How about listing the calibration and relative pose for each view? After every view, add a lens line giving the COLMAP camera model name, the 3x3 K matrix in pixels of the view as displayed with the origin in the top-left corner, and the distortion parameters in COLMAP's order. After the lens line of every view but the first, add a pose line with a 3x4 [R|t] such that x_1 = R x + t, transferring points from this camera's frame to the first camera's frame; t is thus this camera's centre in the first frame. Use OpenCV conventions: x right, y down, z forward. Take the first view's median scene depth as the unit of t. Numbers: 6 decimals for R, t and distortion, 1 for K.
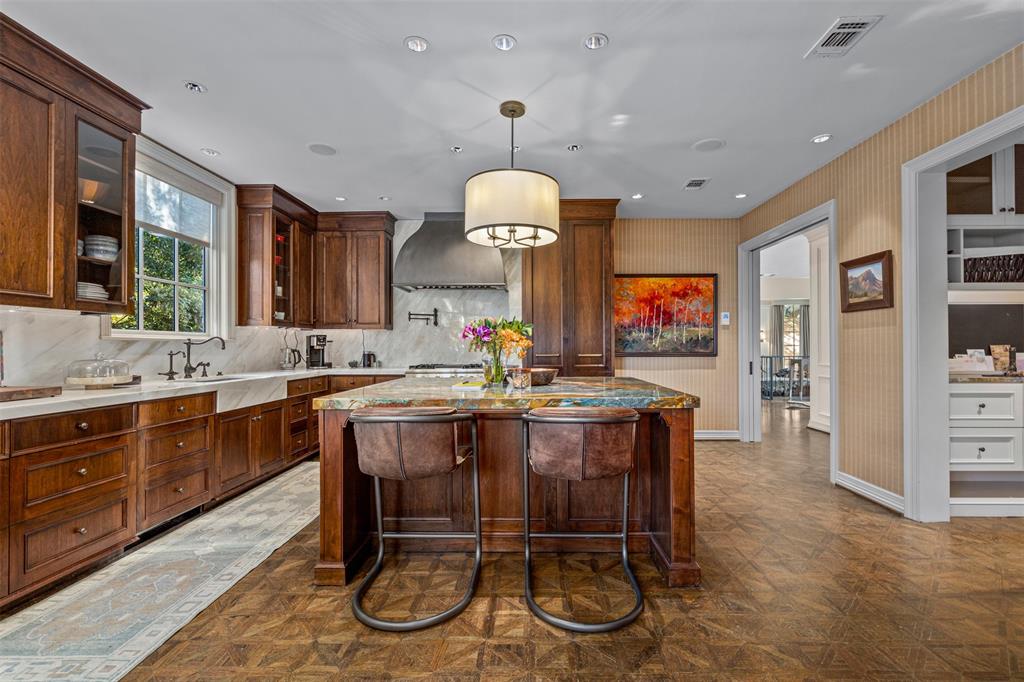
lens RADIAL K [[449.6, 0, 524.6], [0, 449.6, 344.8], [0, 0, 1]] dist [0.000694, 0.000124]
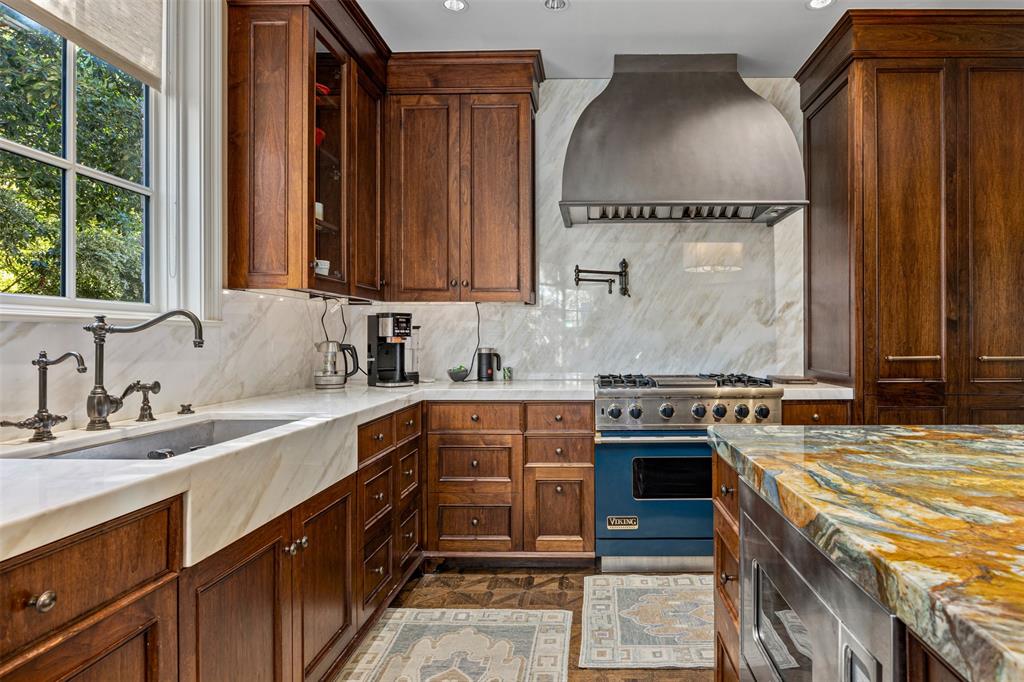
lens RADIAL K [[587.6, 0, 576.8], [0, 587.6, 337.9], [0, 0, 1]] dist [-0.004307, -0.002486]
pose [[0.999980, 0.000340, 0.006367, -0.296505], [-0.000364, 0.999993, 0.003766, 0.001138], [-0.006365, -0.003768, 0.999973, 0.424510]]
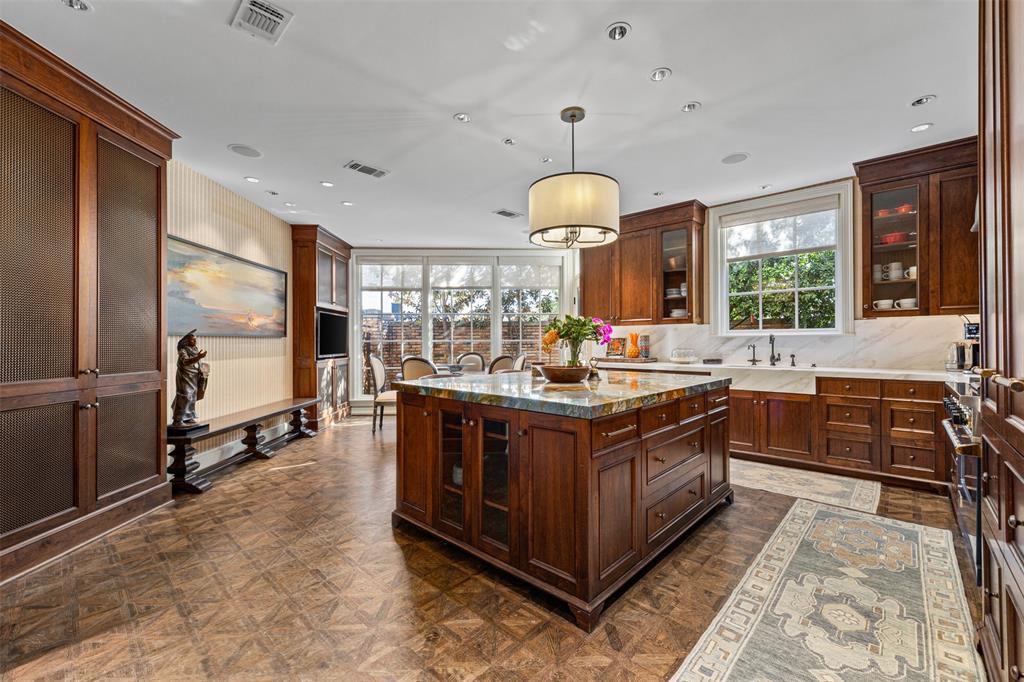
lens RADIAL K [[416.4, 0, 518.1], [0, 416.4, 339.3], [0, 0, 1]] dist [-0.000116, -0.000055]
pose [[-0.664843, 0.000334, -0.746983, 0.489406], [0.008533, 0.999938, -0.007147, 0.000373], [0.746935, -0.011126, -0.664804, 0.970722]]
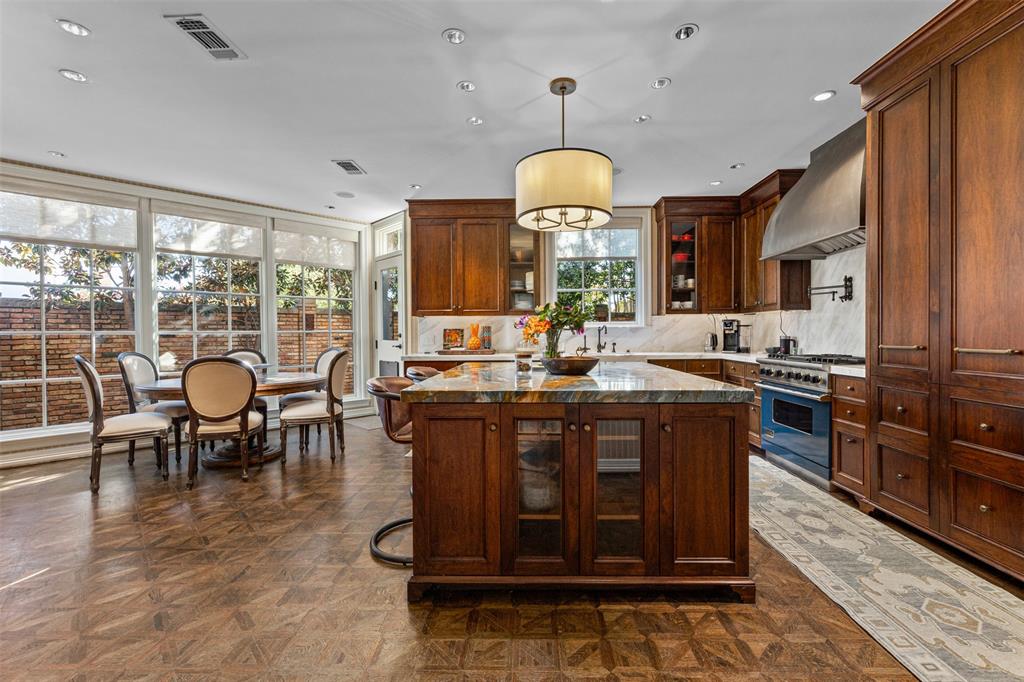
lens RADIAL K [[437.0, 0, 514.6], [0, 437.0, 337.7], [0, 0, 1]] dist [0.000152, 0.000050]
pose [[-0.014597, 0.012908, -0.999810, 0.579037], [0.010189, 0.999867, 0.012760, 0.001161], [0.999842, -0.010001, -0.014727, 0.571062]]
